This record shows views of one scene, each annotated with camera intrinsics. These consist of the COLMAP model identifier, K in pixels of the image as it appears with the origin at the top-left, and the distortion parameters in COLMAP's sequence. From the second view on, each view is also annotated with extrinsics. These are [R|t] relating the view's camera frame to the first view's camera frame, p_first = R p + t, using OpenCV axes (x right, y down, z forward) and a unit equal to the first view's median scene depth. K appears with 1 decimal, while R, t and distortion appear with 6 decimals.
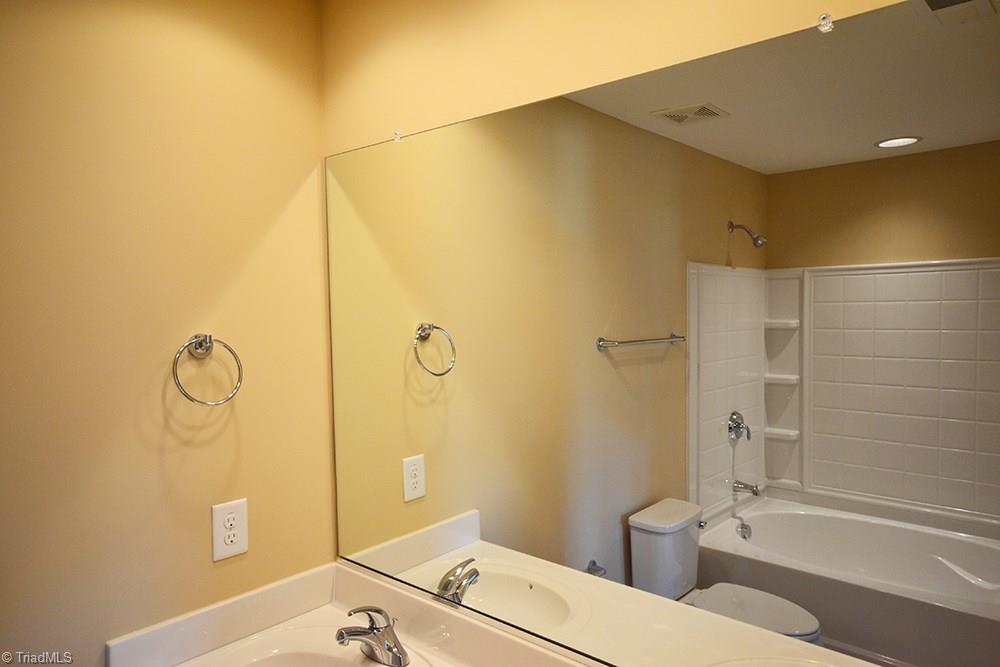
lens RADIAL K [[670.4, 0, 504.7], [0, 670.4, 339.2], [0, 0, 1]] dist [0.026128, 0.014283]
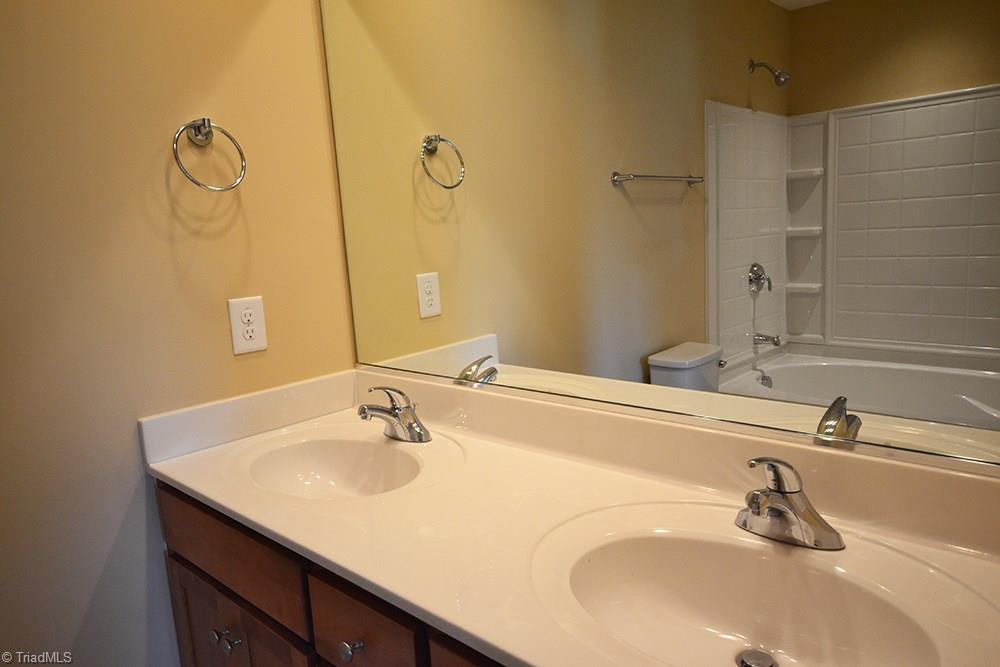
lens RADIAL K [[670.4, 0, 503.4], [0, 670.4, 325.4], [0, 0, 1]] dist [0.026128, 0.014283]
pose [[0.998671, -0.040529, -0.031836, 0.003564], [0.043658, 0.993549, 0.104666, 0.108143], [0.027388, -0.105917, 0.993998, 0.006051]]
